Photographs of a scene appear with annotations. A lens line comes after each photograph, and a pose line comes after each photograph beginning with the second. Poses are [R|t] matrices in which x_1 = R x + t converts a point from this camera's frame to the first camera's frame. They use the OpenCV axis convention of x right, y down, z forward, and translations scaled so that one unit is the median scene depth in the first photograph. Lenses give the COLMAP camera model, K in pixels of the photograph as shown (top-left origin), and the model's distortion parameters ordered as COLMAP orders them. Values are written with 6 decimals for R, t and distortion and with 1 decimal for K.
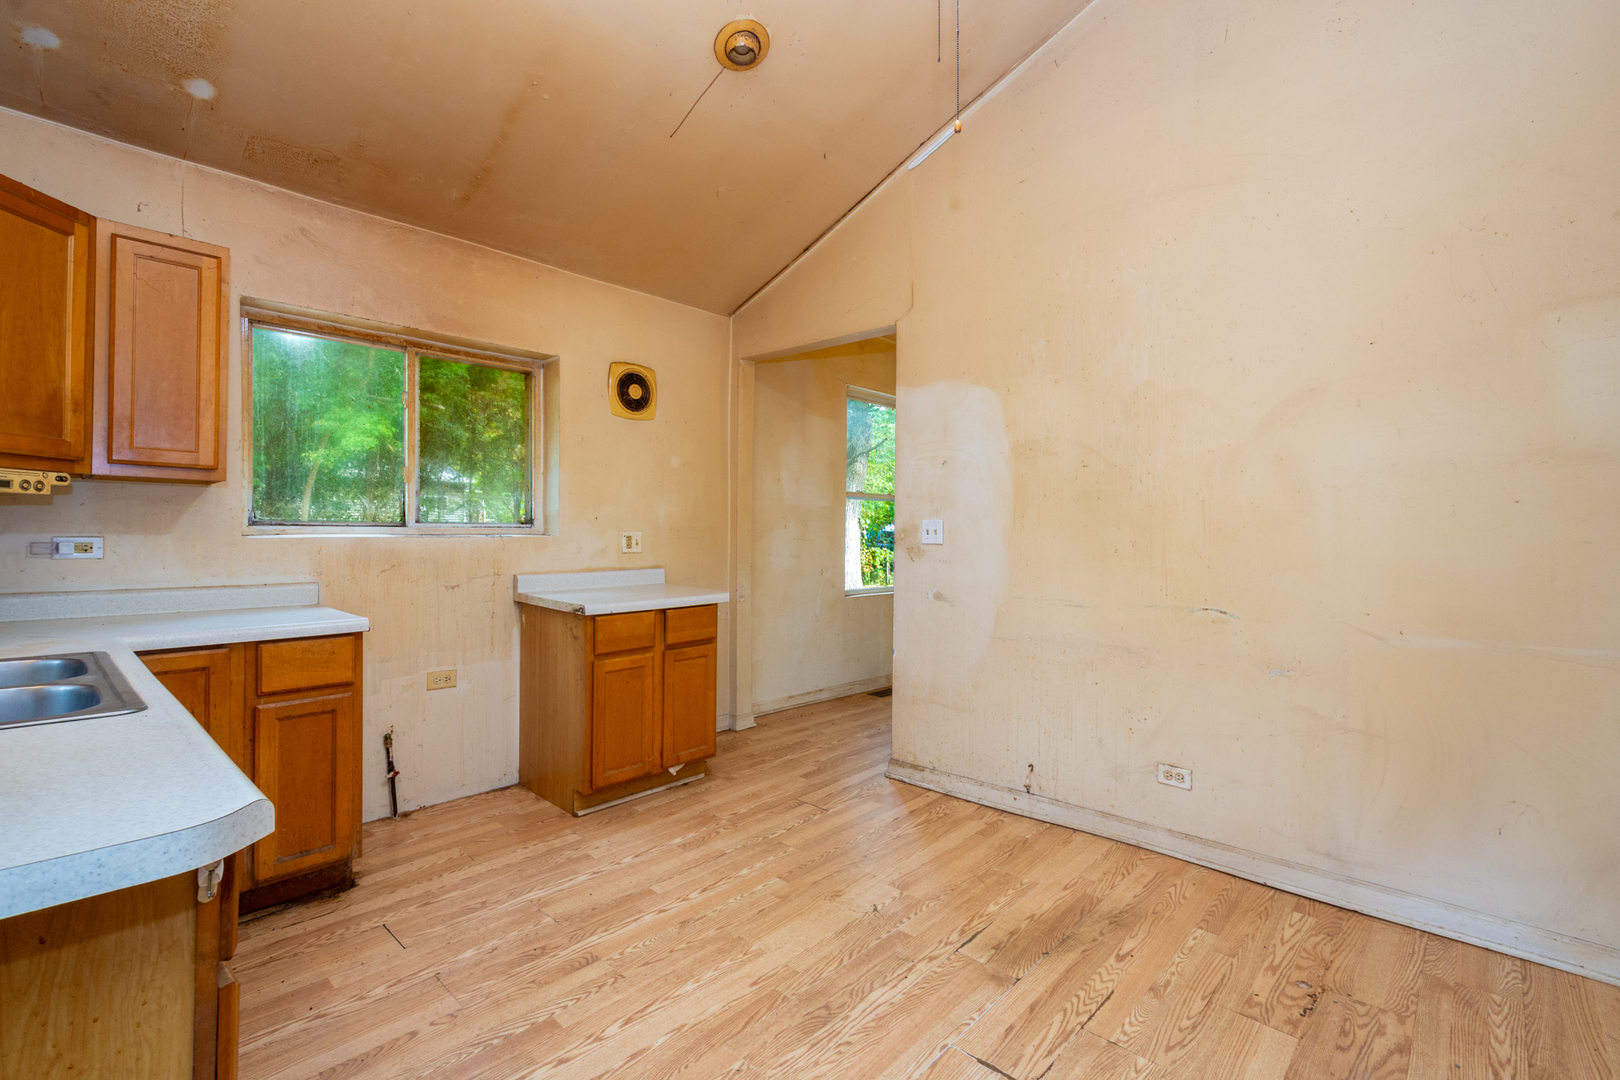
lens RADIAL K [[708.4, 0, 812.6], [0, 708.4, 532.5], [0, 0, 1]] dist [0.008876, -0.002262]
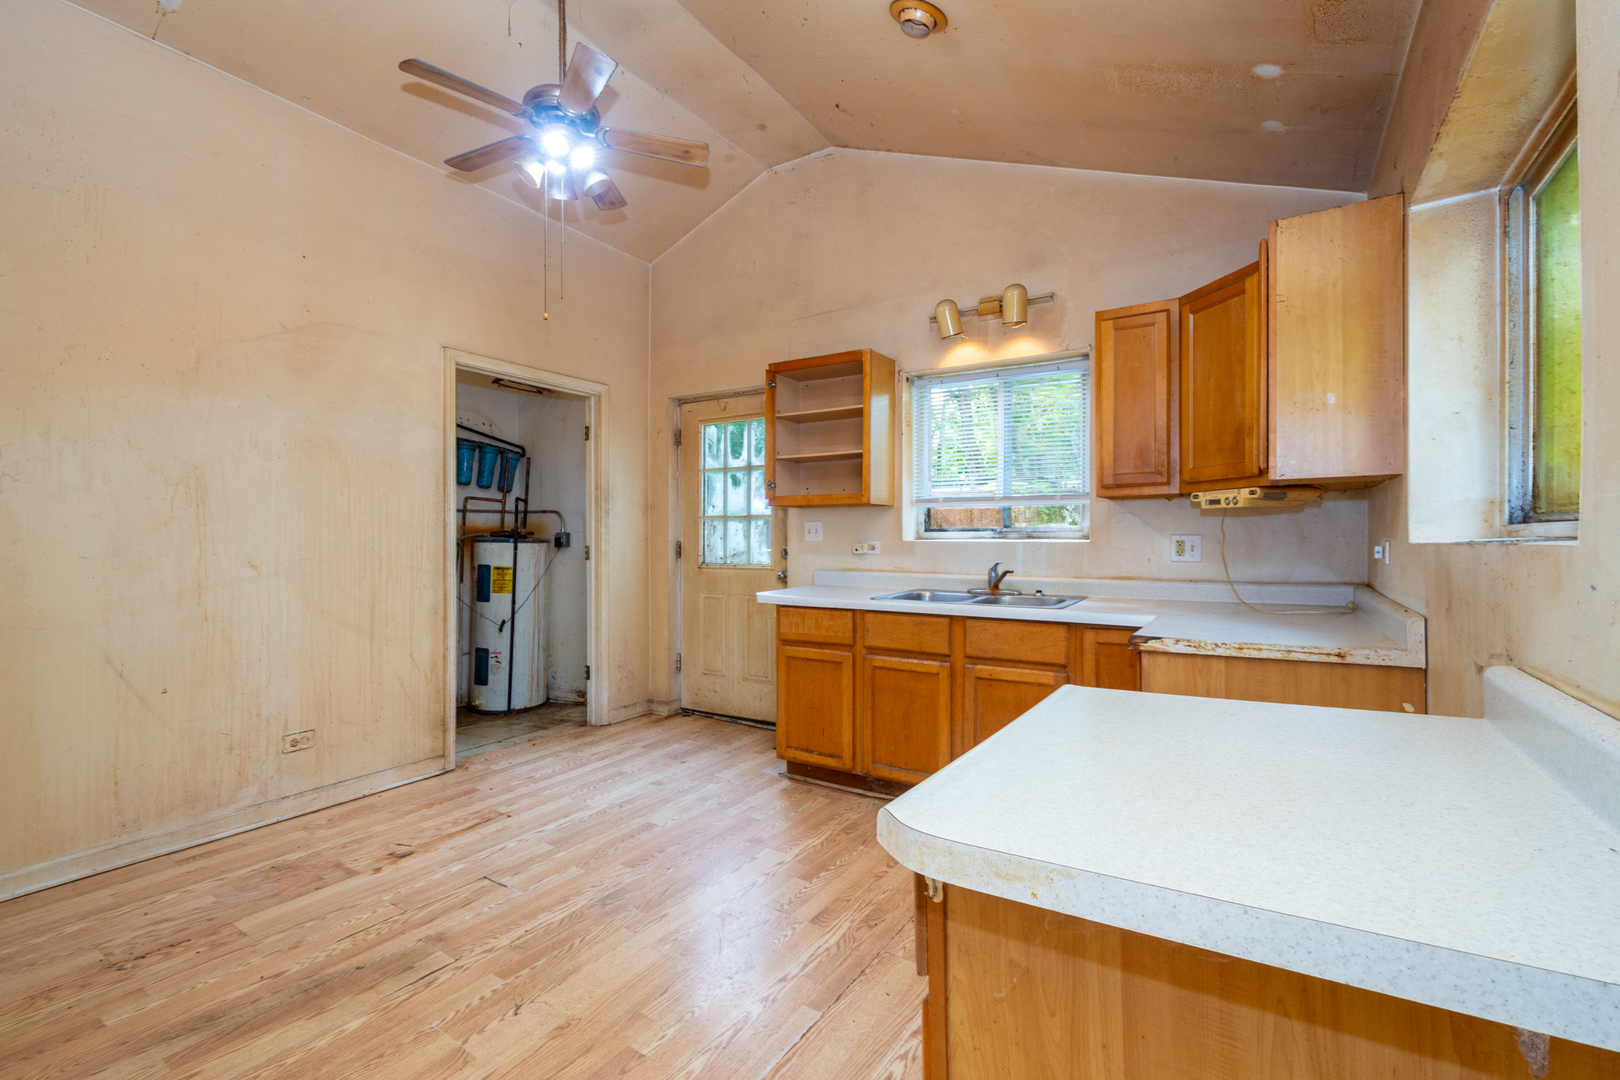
lens RADIAL K [[708.4, 0, 814.0], [0, 708.4, 535.3], [0, 0, 1]] dist [0.008876, -0.002262]
pose [[-0.982486, -0.003000, -0.186312, -0.099093], [-0.002702, 0.999995, -0.001854, 0.001201], [0.186317, -0.001319, -0.982489, 2.088474]]
